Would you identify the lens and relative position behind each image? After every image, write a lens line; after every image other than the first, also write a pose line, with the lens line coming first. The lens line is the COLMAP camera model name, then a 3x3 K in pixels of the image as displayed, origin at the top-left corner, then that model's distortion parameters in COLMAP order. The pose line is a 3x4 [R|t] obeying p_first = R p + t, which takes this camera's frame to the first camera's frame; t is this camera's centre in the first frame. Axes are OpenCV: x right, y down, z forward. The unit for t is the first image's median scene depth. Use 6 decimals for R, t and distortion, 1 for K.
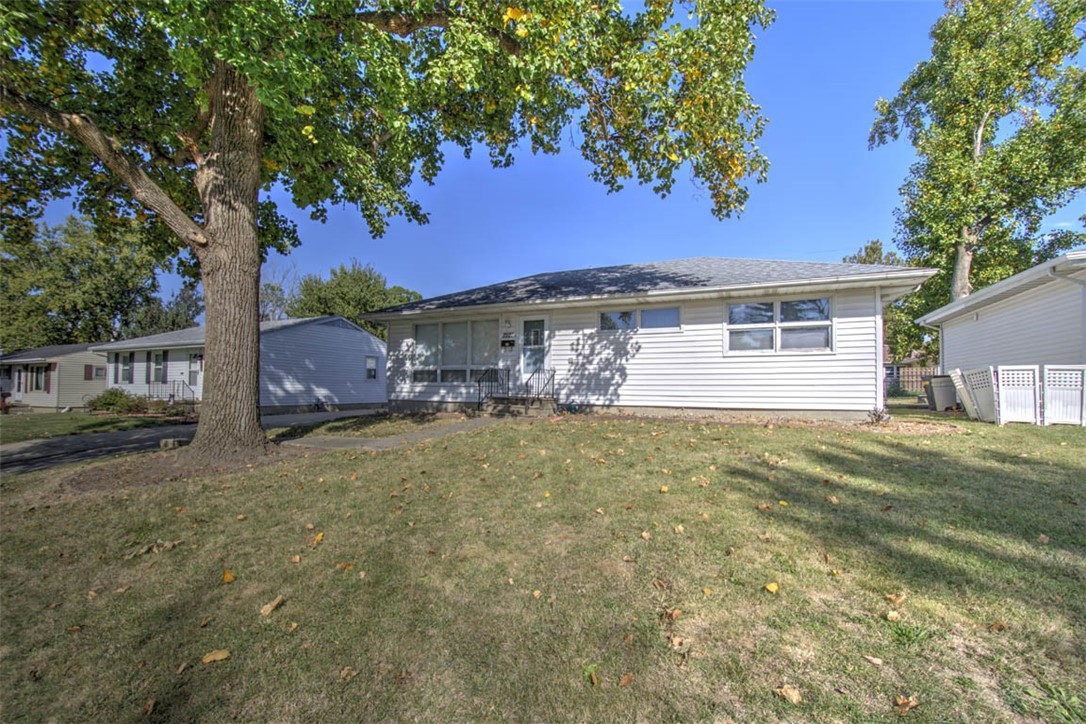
lens RADIAL K [[458.9, 0, 535.6], [0, 458.9, 373.8], [0, 0, 1]] dist [0.002237, -0.000143]
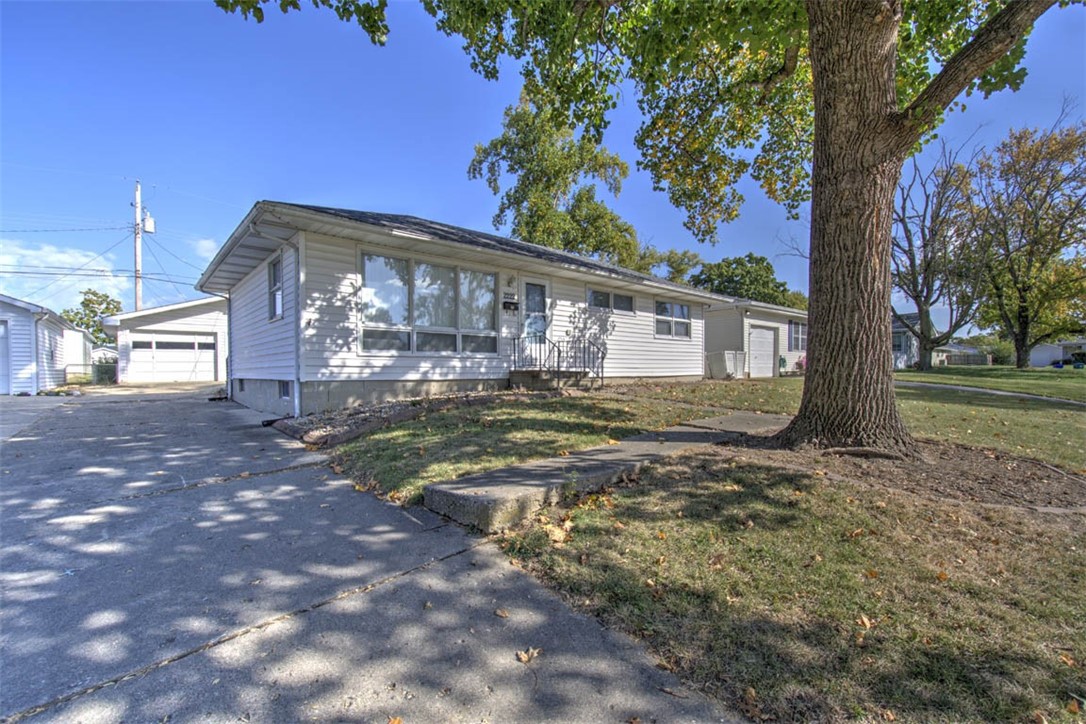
lens RADIAL K [[458.9, 0, 535.6], [0, 458.9, 373.8], [0, 0, 1]] dist [0.002237, -0.000143]
pose [[0.412291, -0.015634, 0.910918, -0.825695], [-0.021820, 0.999396, 0.027029, 0.032617], [-0.910791, -0.031020, 0.411701, 0.643051]]
